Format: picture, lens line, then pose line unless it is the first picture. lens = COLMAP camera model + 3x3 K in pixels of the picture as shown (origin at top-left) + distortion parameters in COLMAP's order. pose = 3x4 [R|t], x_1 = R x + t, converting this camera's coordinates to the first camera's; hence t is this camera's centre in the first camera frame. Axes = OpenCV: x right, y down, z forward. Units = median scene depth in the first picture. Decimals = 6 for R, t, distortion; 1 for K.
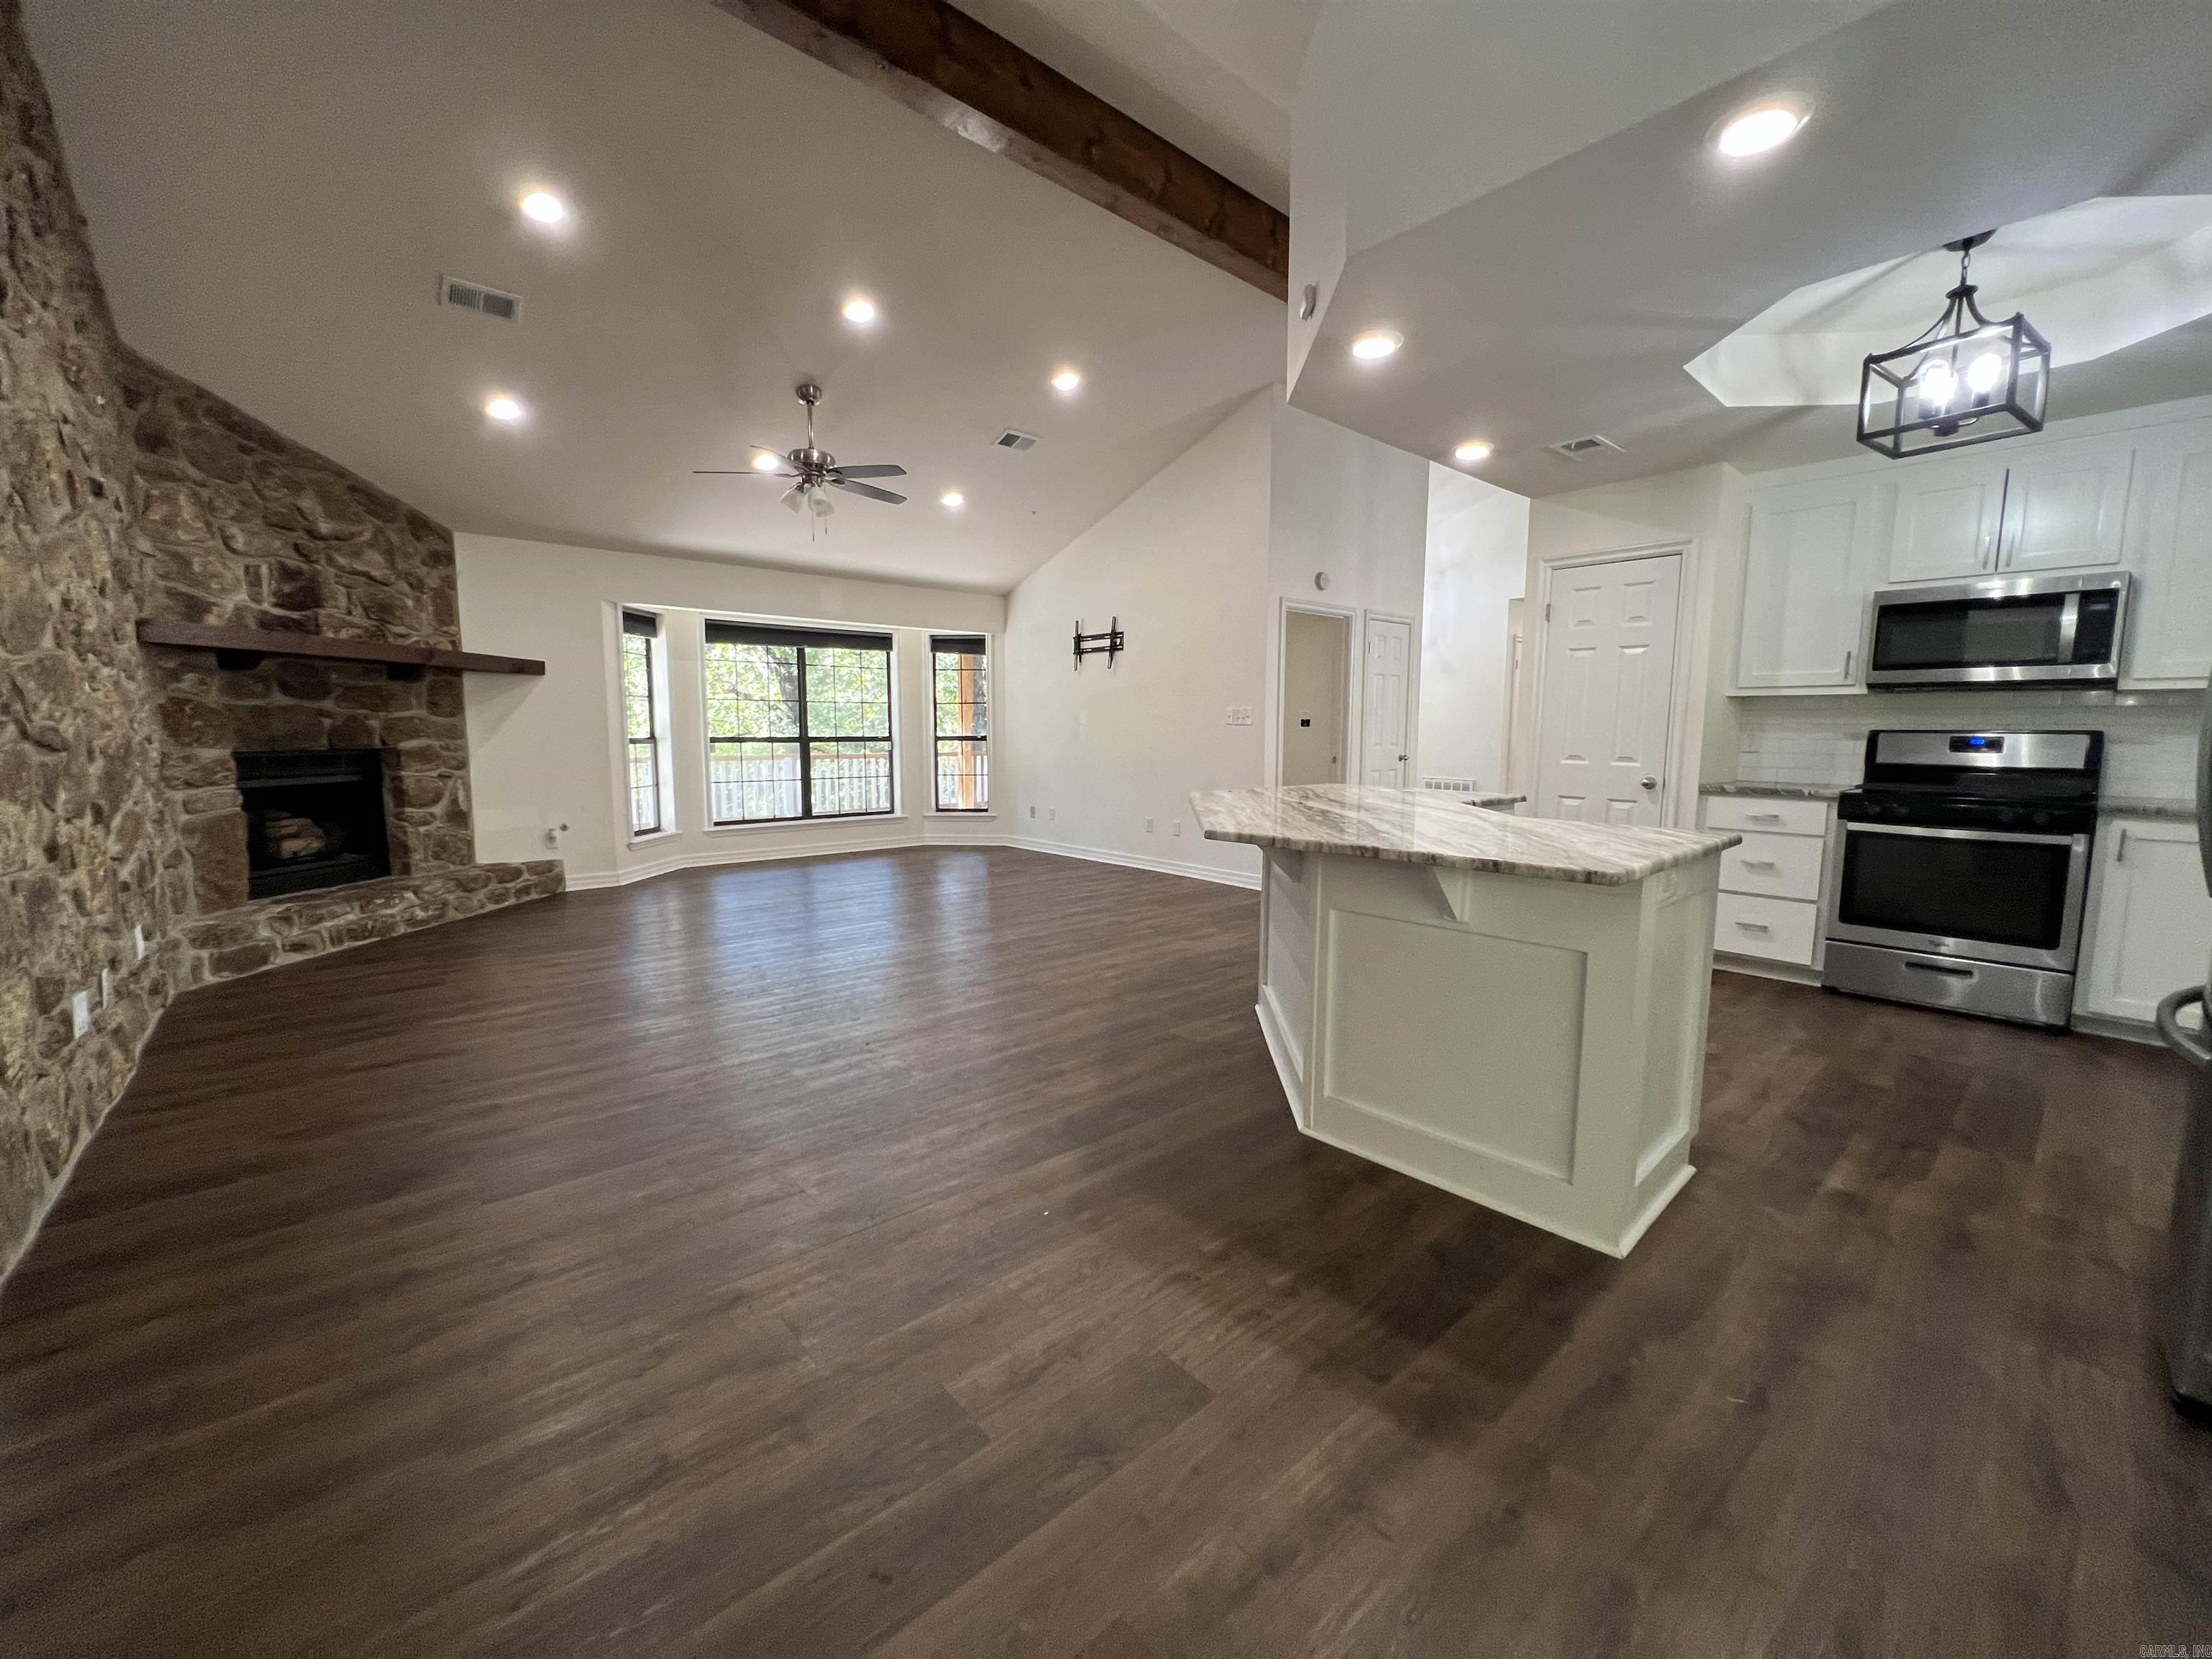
lens RADIAL K [[886.0, 0, 1098.3], [0, 886.0, 825.2], [0, 0, 1]] dist [-0.000037, 0.000204]
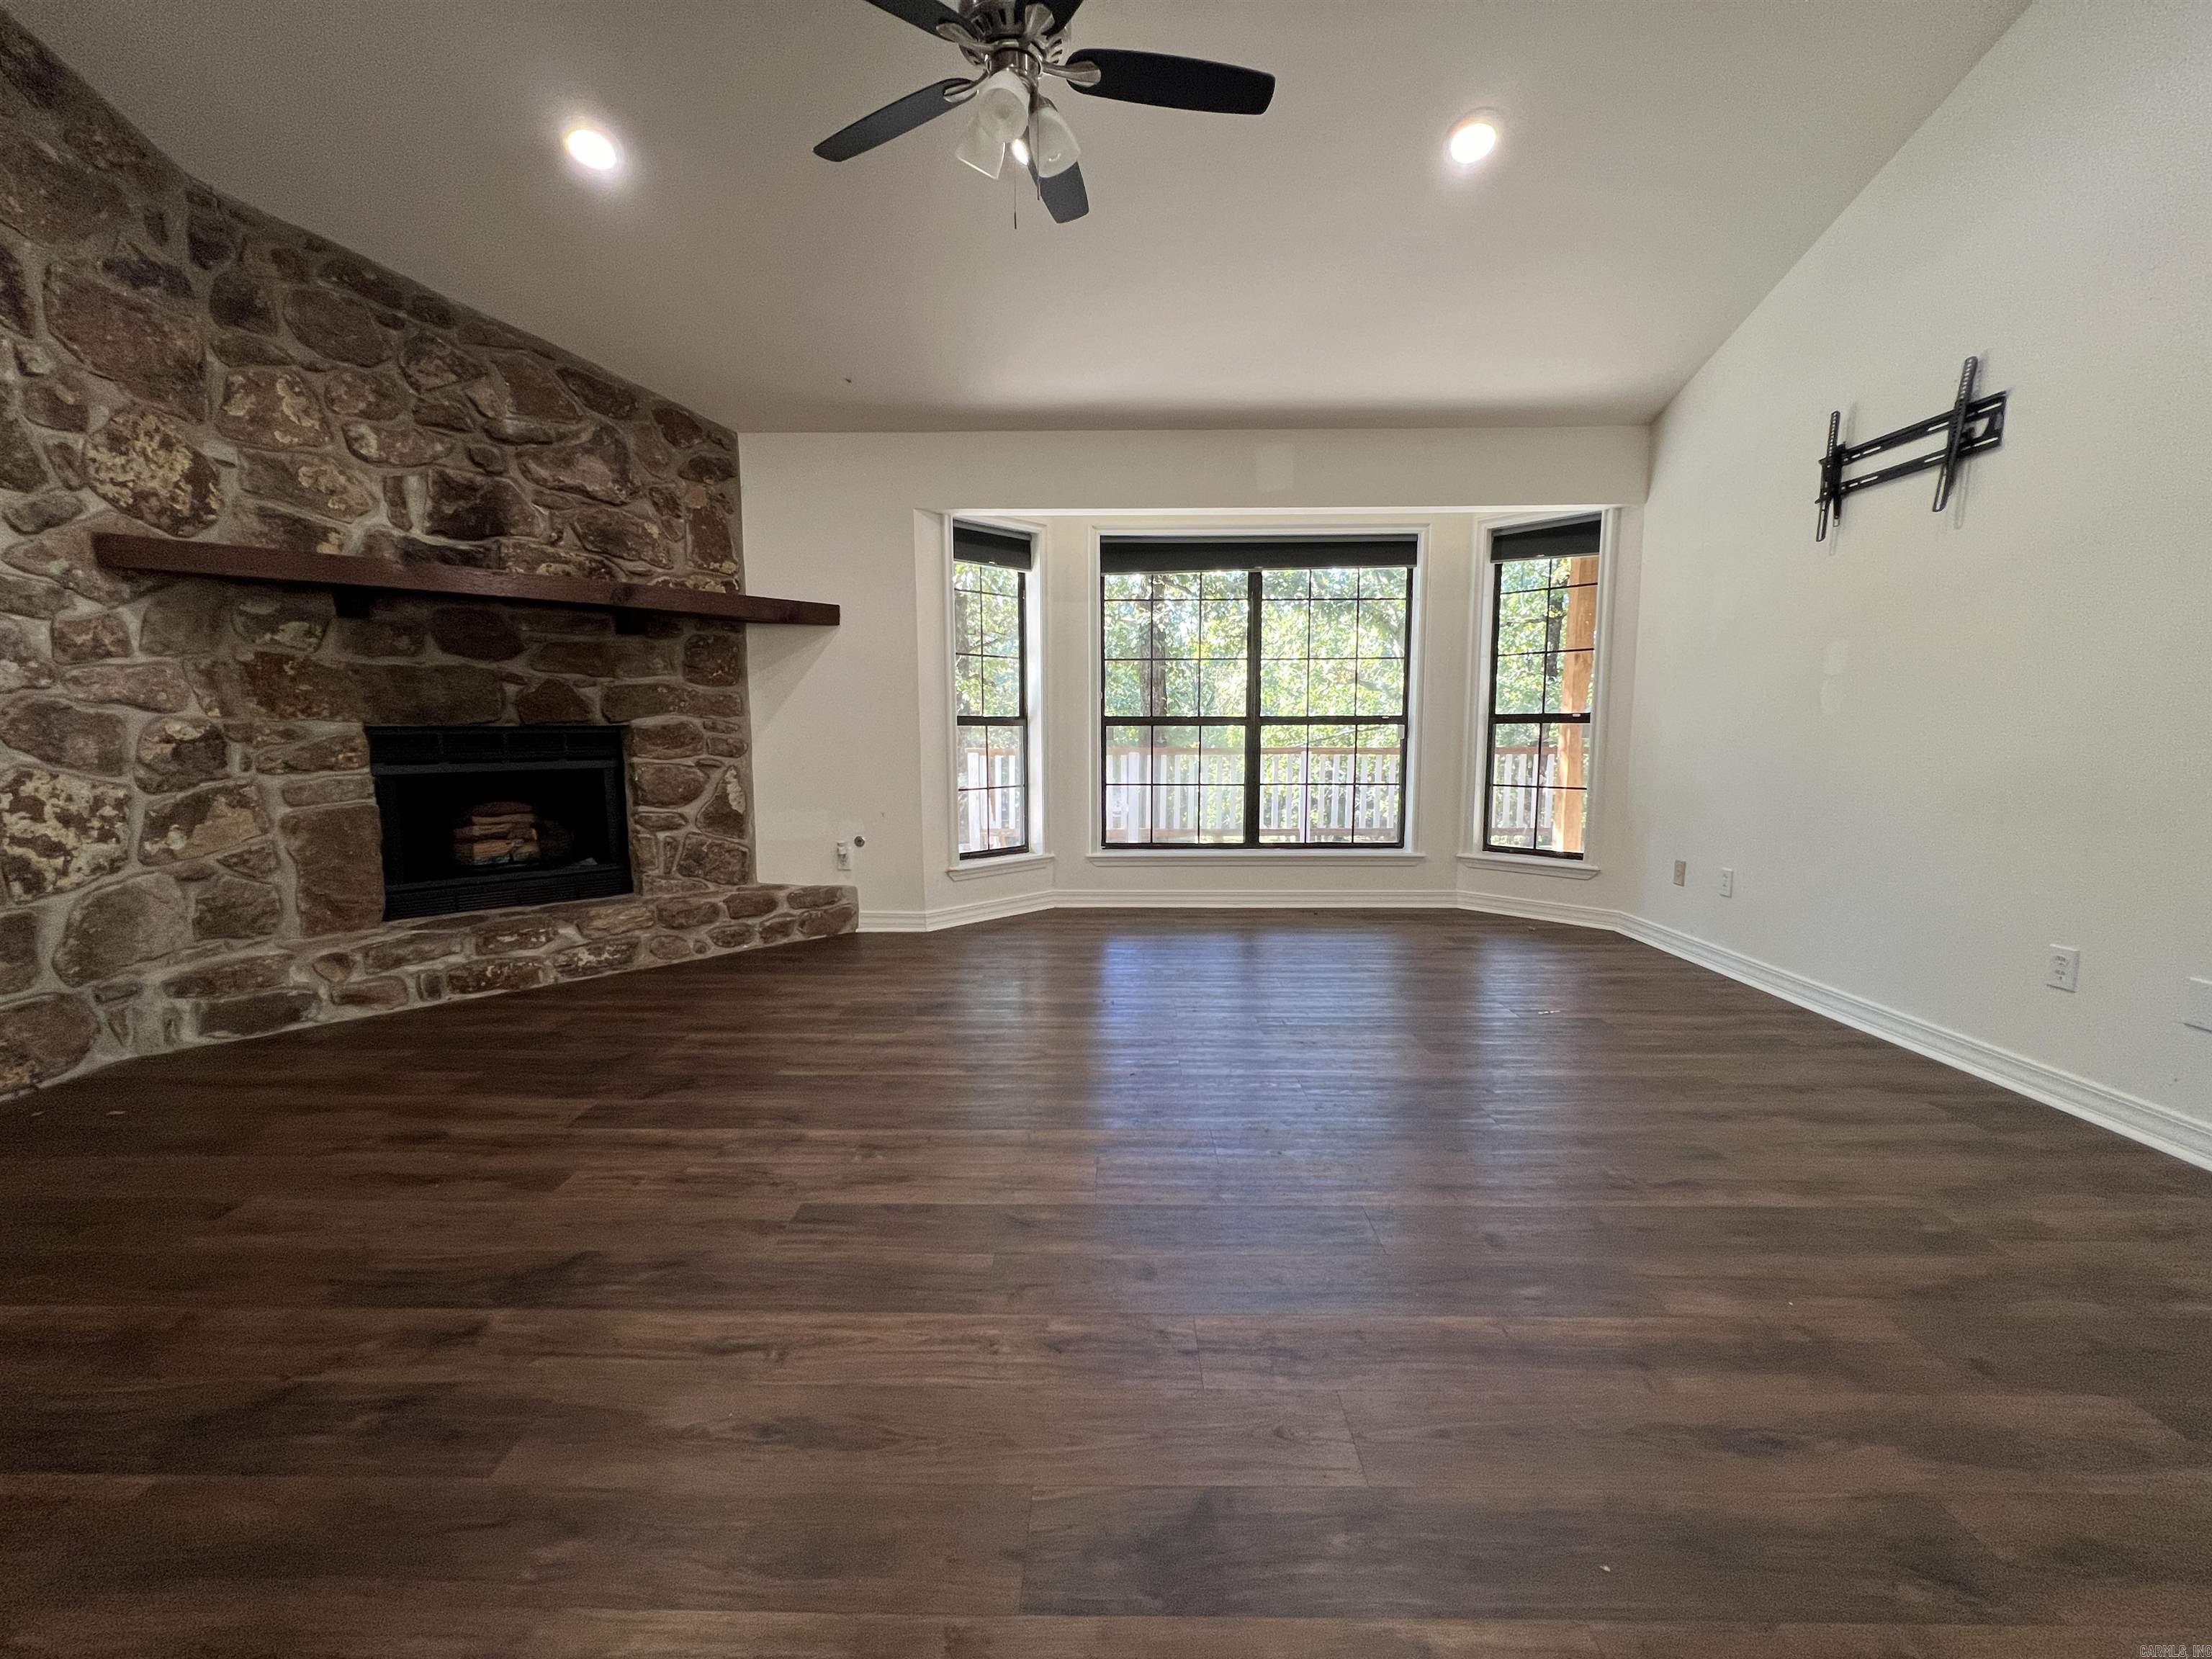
lens RADIAL K [[886.0, 0, 1098.3], [0, 886.0, 825.2], [0, 0, 1]] dist [-0.000037, 0.000204]
pose [[0.748357, 0.069994, -0.659593, 0.005163], [-0.067387, 0.997294, 0.029375, -0.056521], [0.659864, 0.022465, 0.751049, 0.759055]]
